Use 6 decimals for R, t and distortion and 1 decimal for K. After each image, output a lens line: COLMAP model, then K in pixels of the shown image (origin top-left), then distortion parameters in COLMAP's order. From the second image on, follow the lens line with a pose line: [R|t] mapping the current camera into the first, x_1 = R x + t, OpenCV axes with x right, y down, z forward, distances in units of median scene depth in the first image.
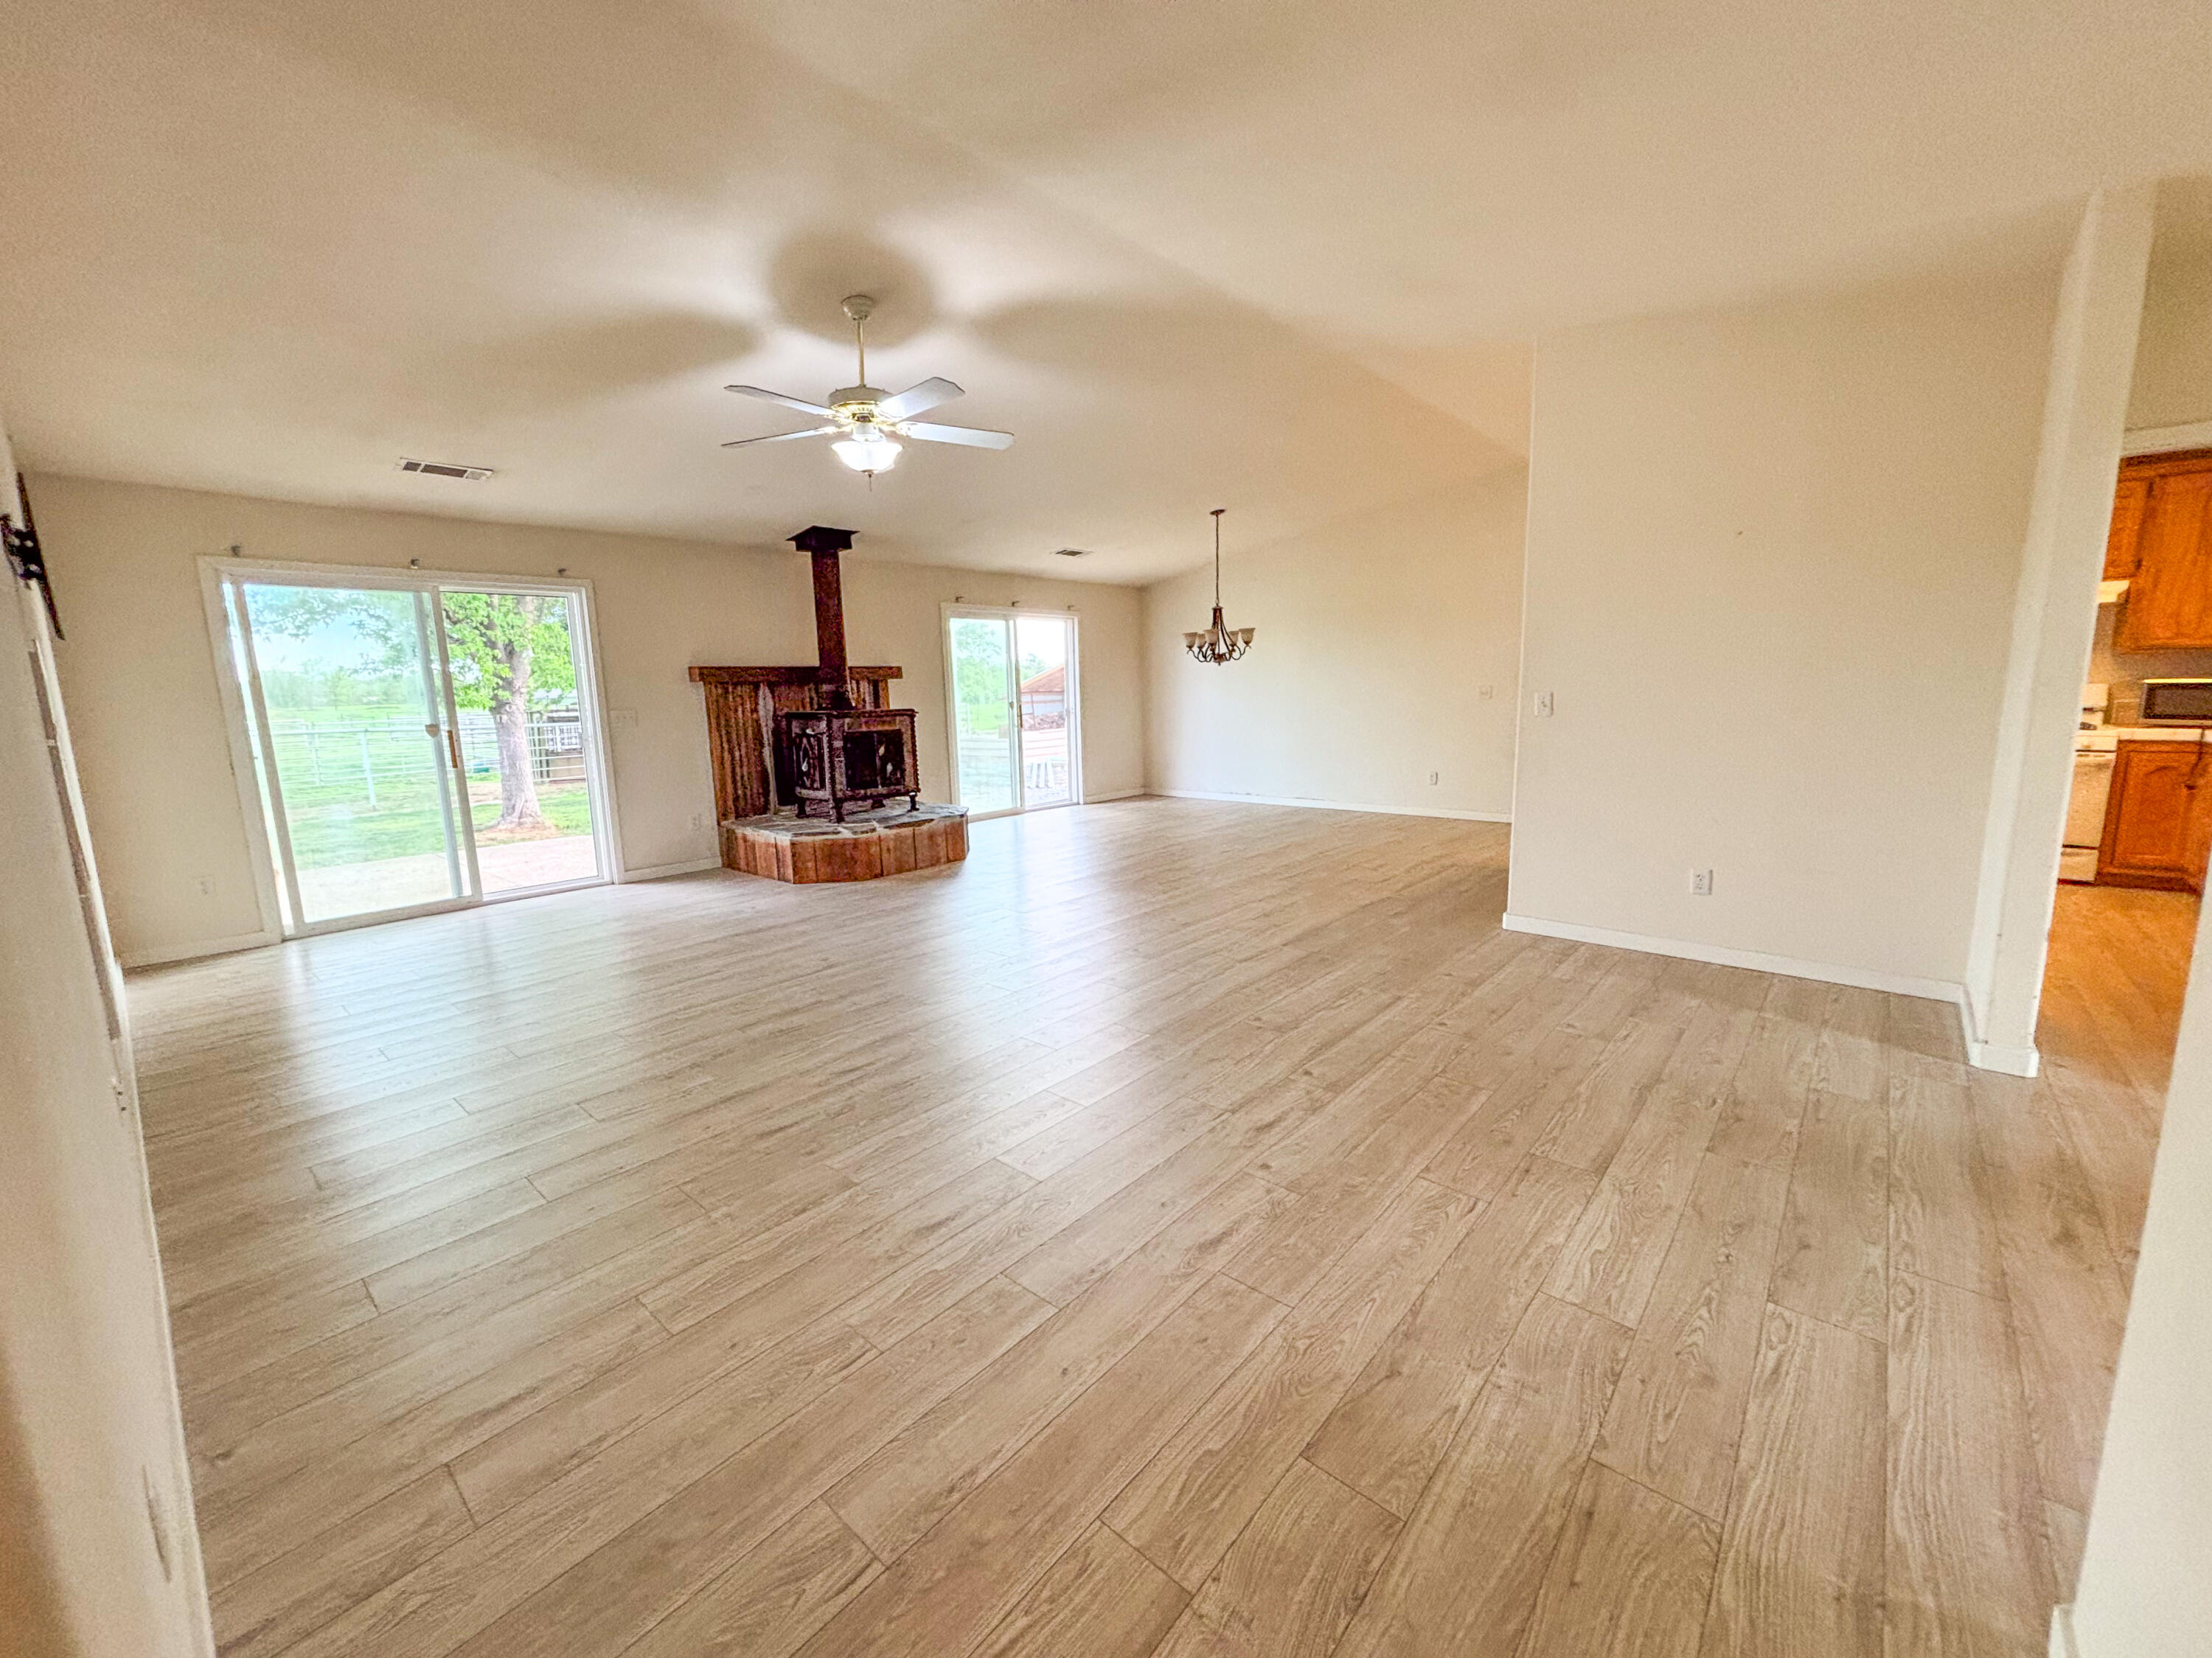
lens RADIAL K [[882.8, 0, 1106.0], [0, 882.8, 829.0], [0, 0, 1]] dist [-0.013944, -0.000137]
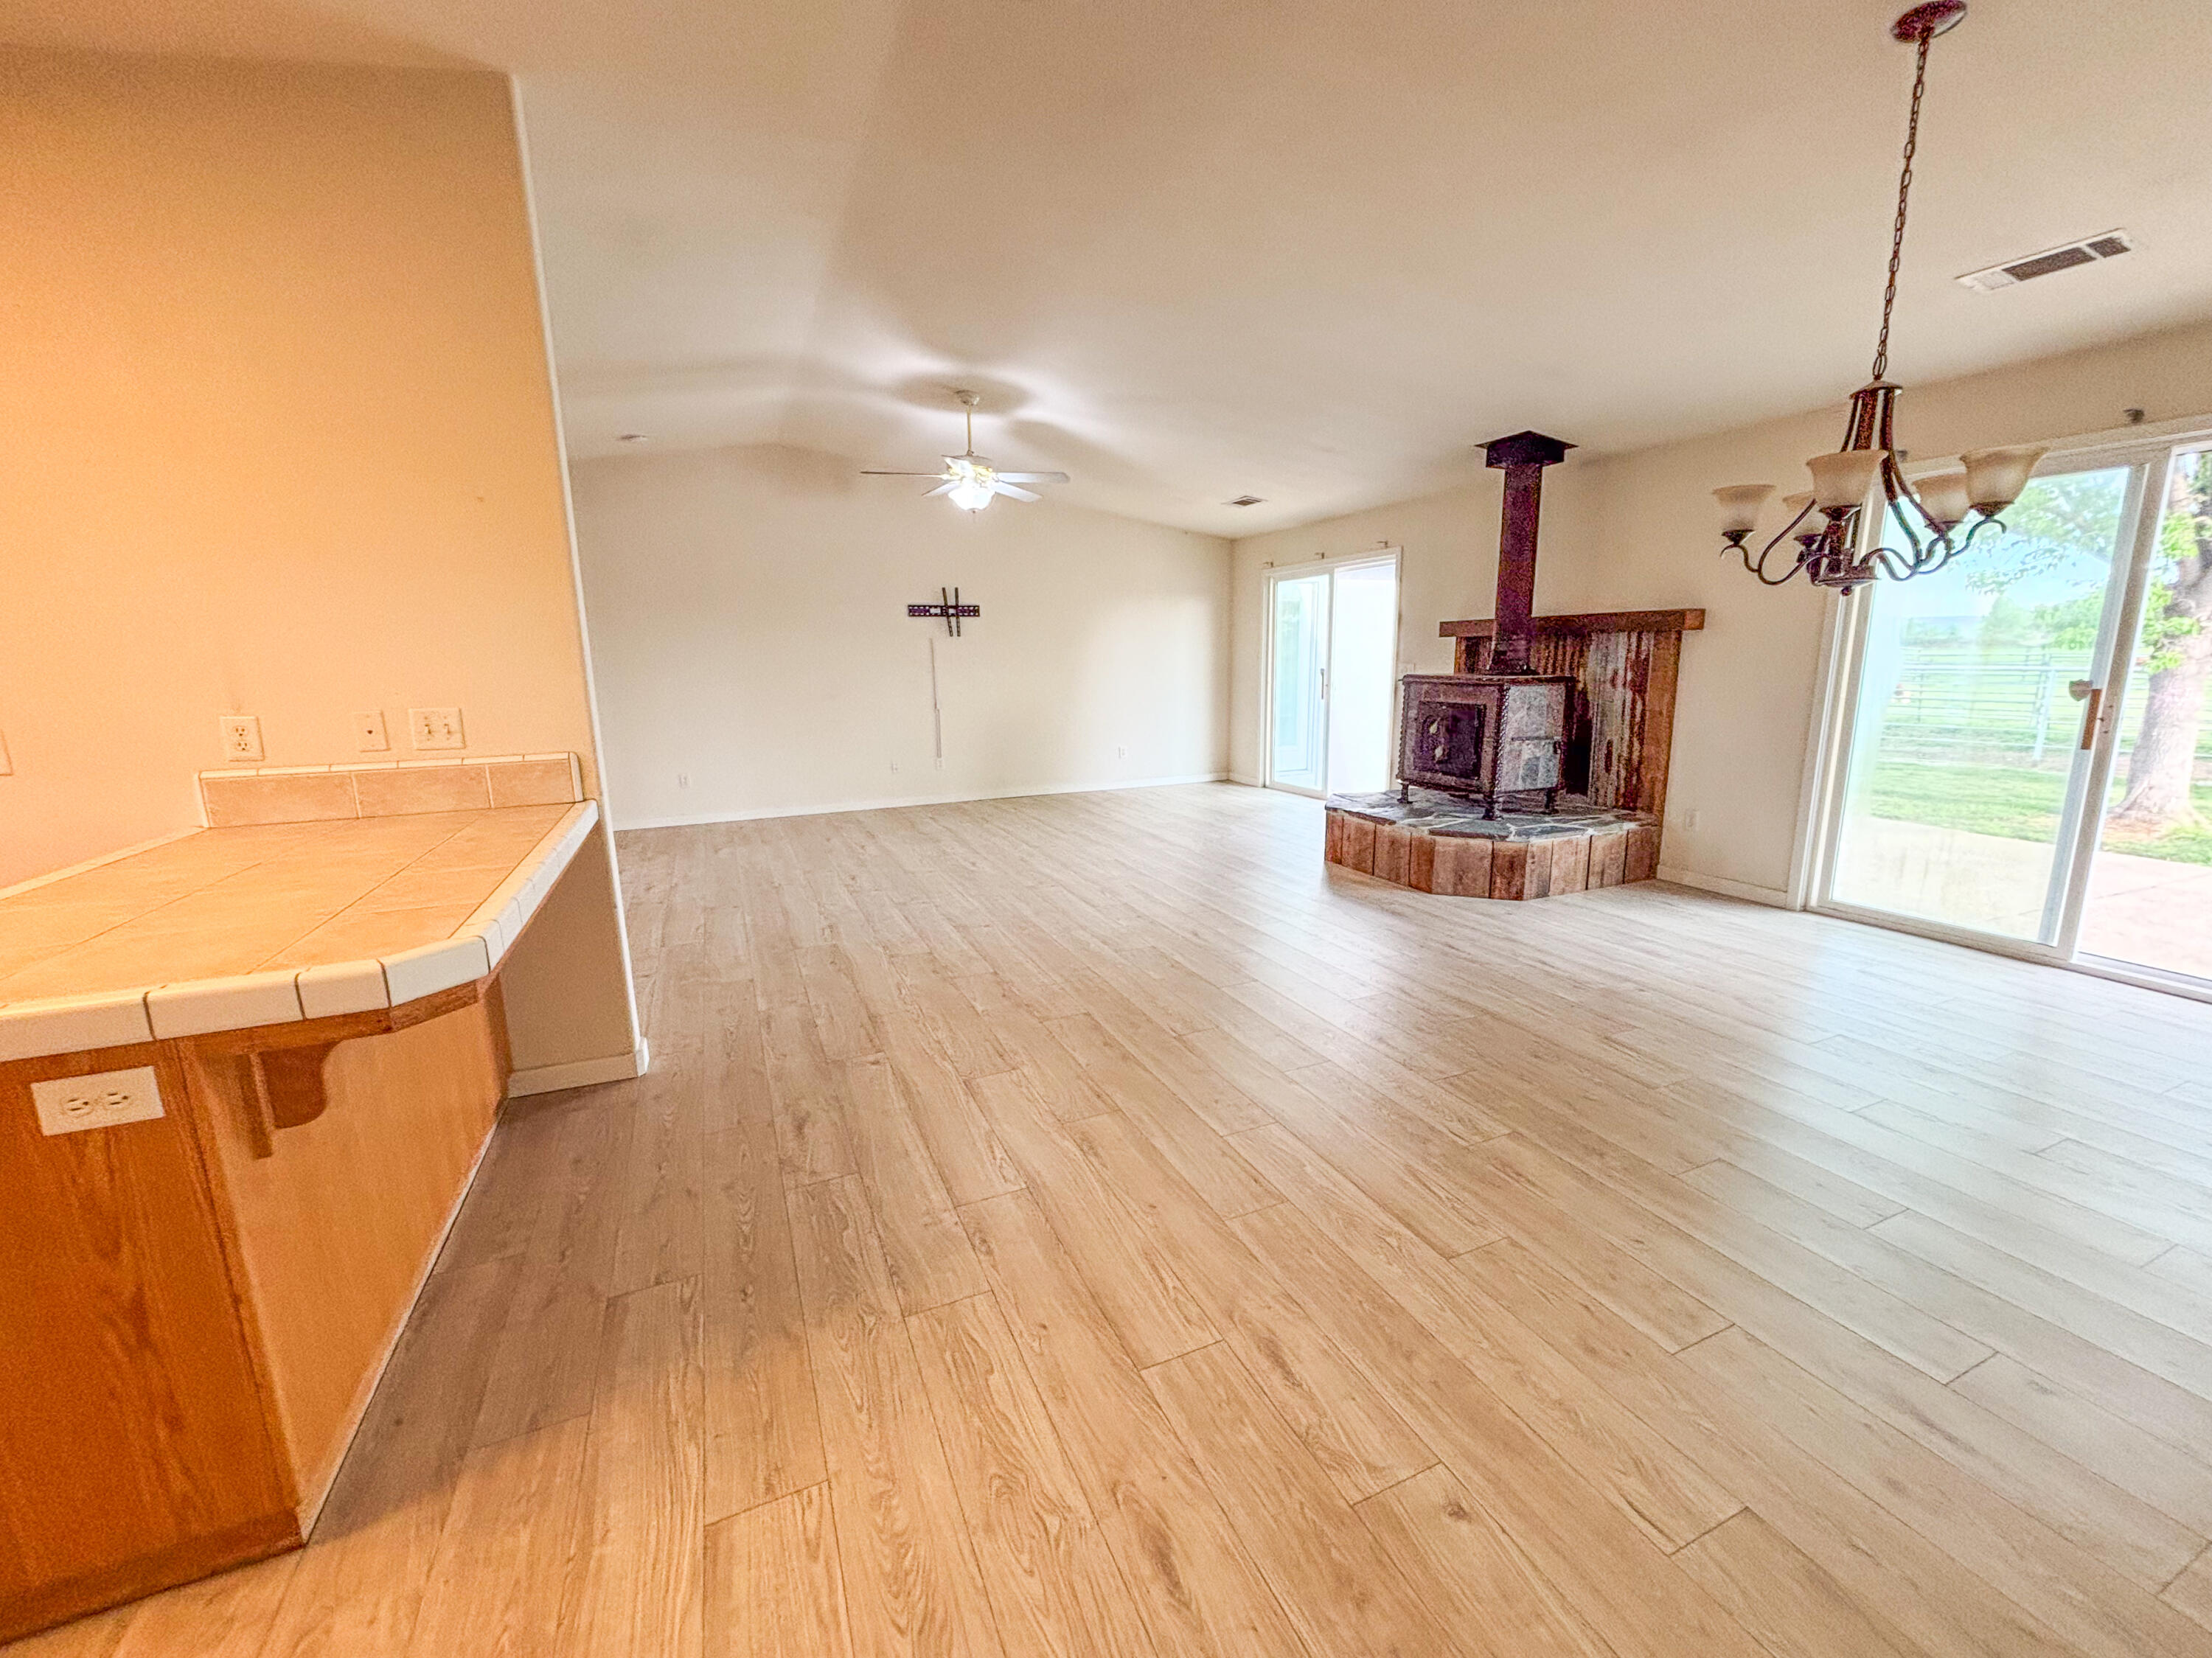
lens RADIAL K [[882.8, 0, 1106.0], [0, 882.8, 829.0], [0, 0, 1]] dist [-0.013944, -0.000137]
pose [[-0.421773, 0.205677, -0.883065, 0.802952], [-0.117948, 0.953210, 0.278350, -0.257013], [0.898997, 0.221556, -0.377779, 1.438200]]
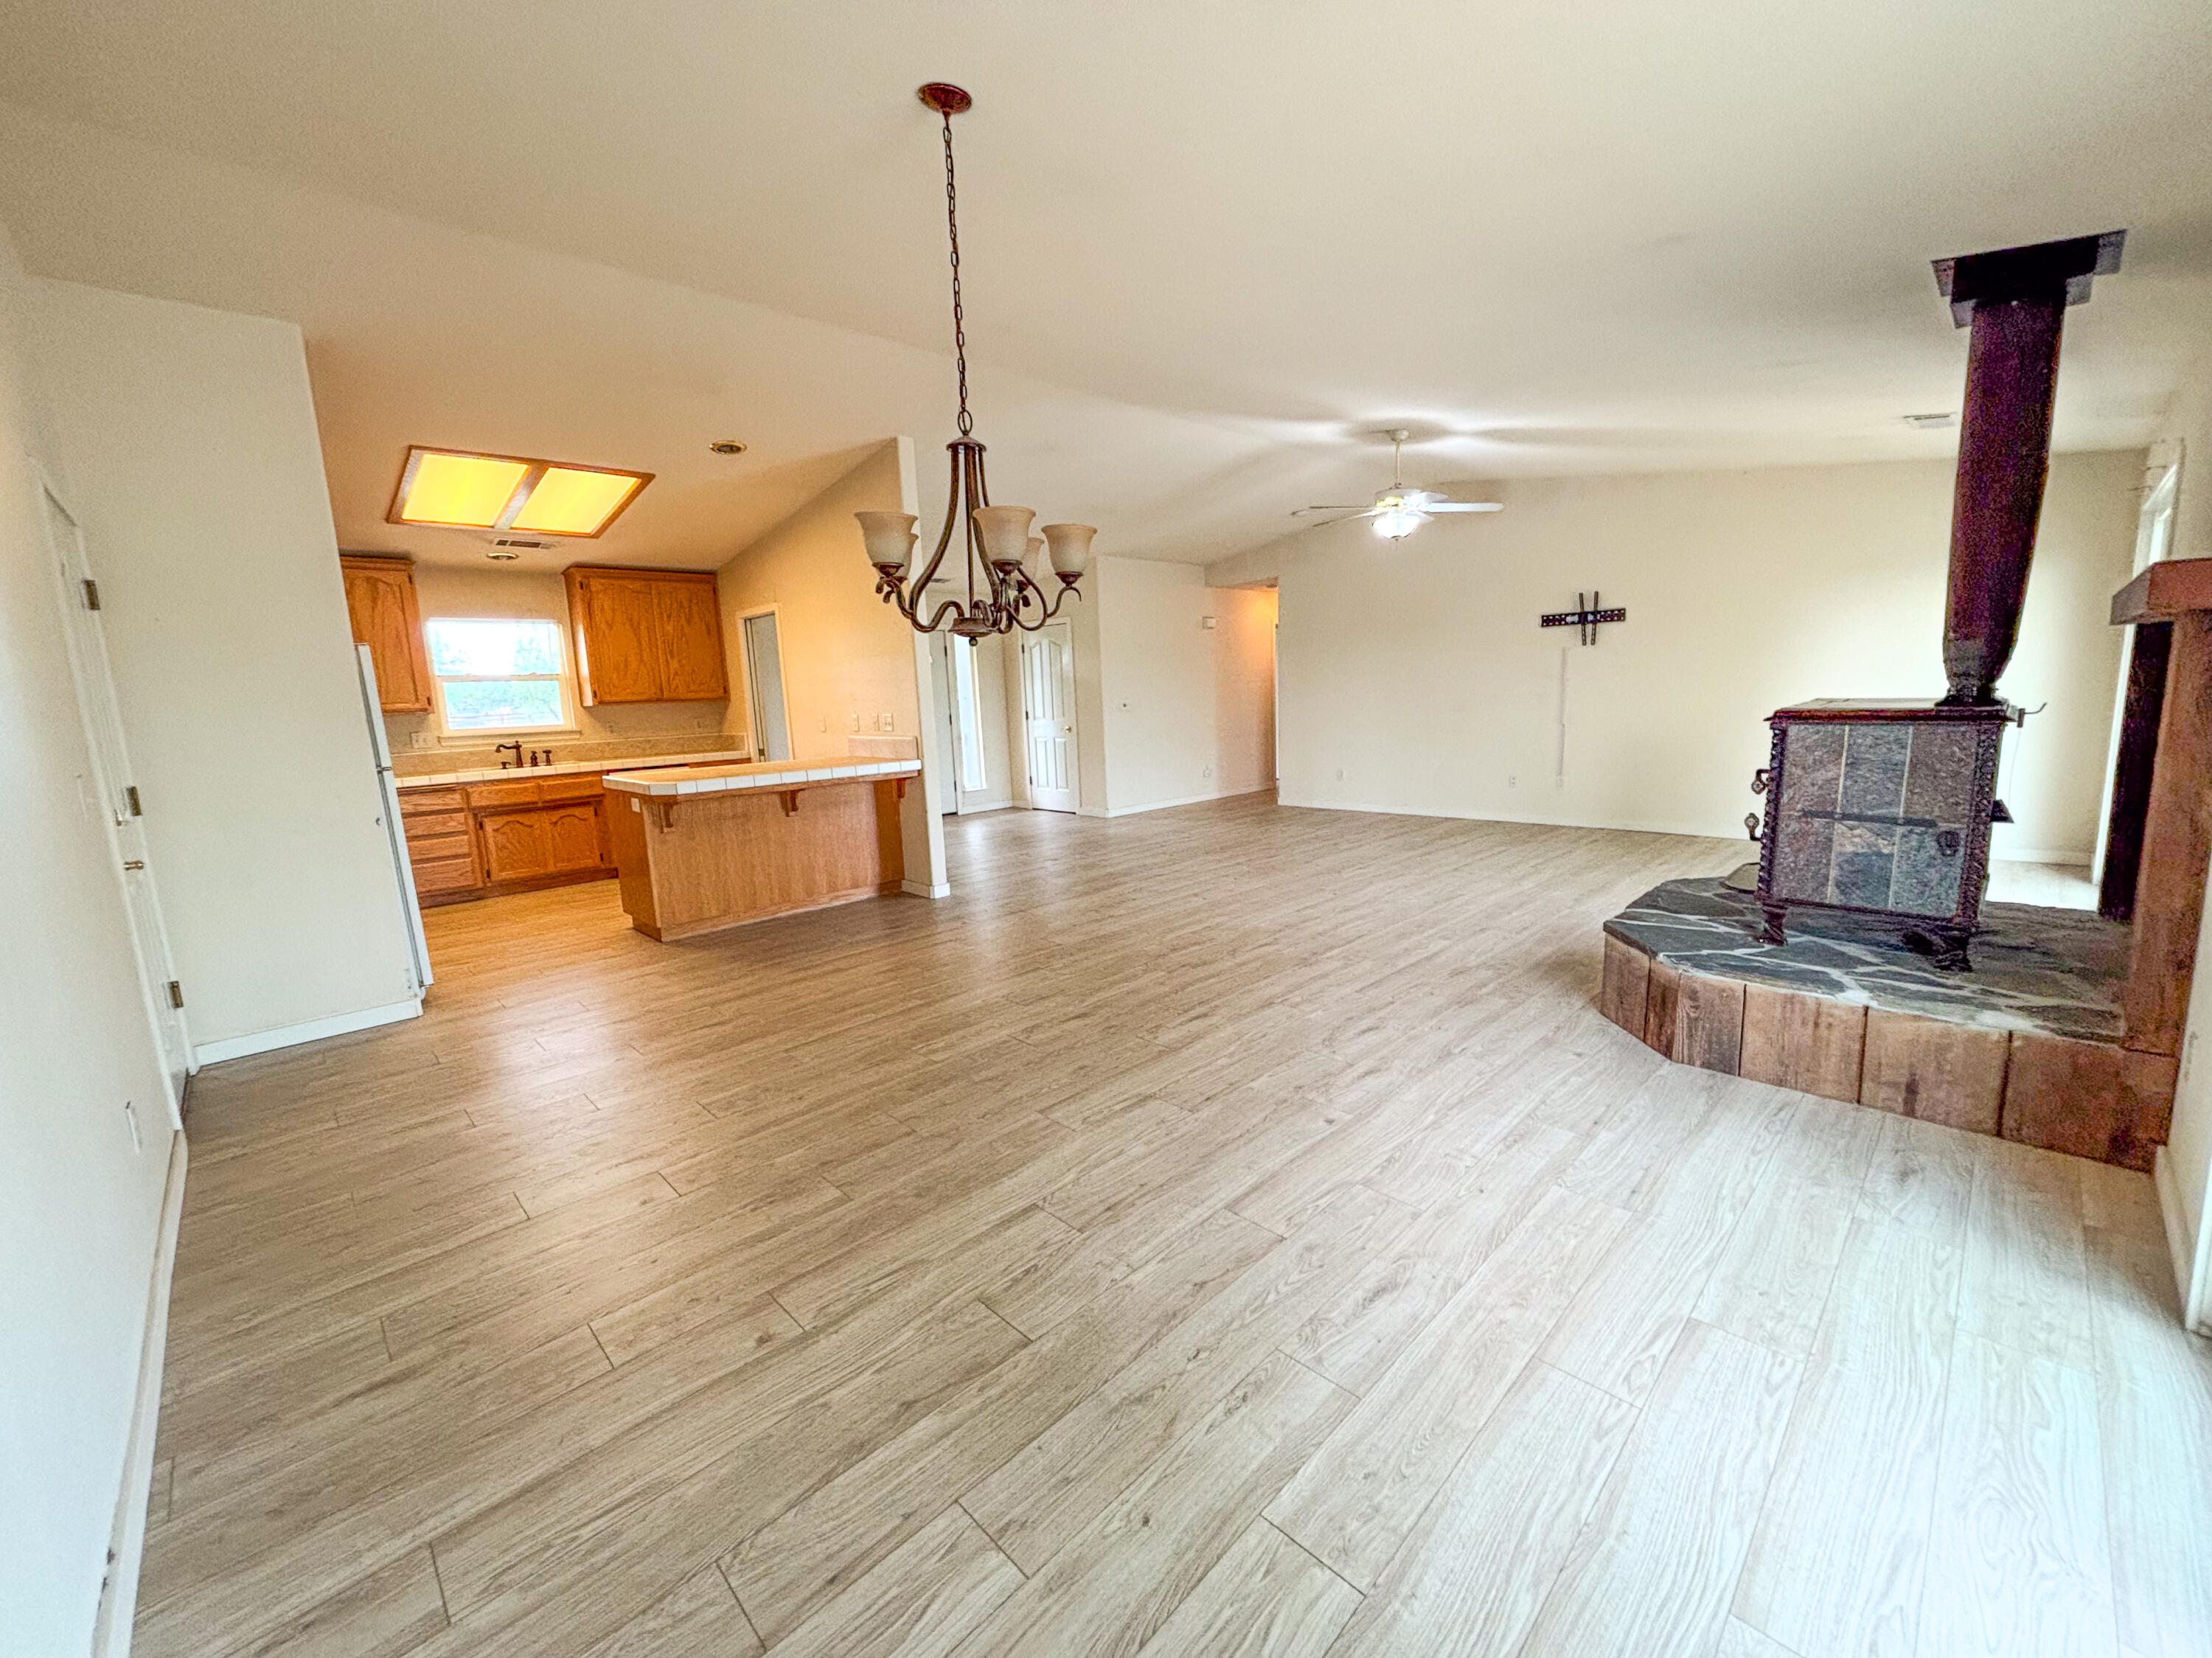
lens RADIAL K [[898.2, 0, 1106.0], [0, 898.2, 829.0], [0, 0, 1]] dist [-0.001462, -0.000266]
pose [[-0.995005, 0.052451, 0.084934, 0.100002], [0.076312, 0.948174, 0.308453, -0.345254], [-0.064353, 0.313394, -0.947440, 2.076813]]
